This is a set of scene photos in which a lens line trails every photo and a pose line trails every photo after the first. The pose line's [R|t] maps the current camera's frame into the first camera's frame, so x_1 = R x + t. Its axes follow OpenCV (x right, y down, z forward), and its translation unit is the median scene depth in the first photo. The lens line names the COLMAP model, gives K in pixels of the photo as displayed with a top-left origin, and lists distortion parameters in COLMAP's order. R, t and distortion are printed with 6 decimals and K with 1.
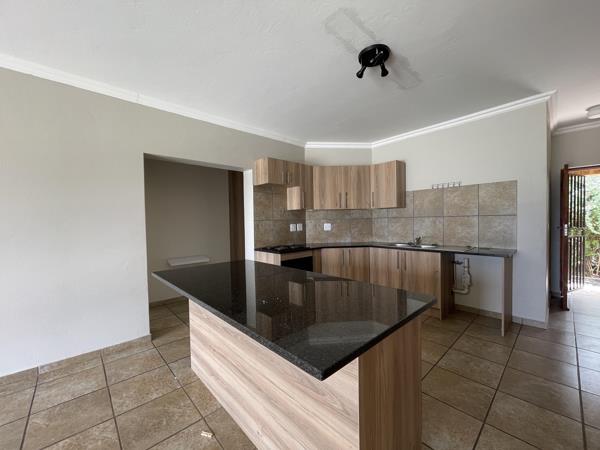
lens RADIAL K [[243.5, 0, 299.6], [0, 243.5, 226.8], [0, 0, 1]] dist [-0.000570, -0.000017]
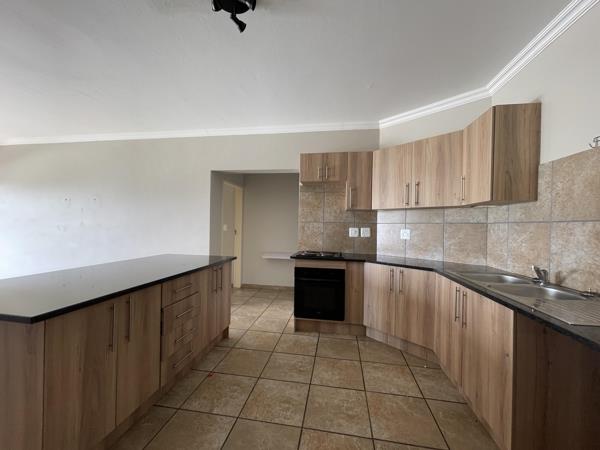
lens RADIAL K [[243.5, 0, 299.6], [0, 243.5, 226.8], [0, 0, 1]] dist [-0.000570, -0.000017]
pose [[0.615896, 0.033947, -0.787096, 0.539826], [-0.049306, 0.998774, 0.004495, -0.010230], [0.786283, 0.036040, 0.616815, 0.385300]]
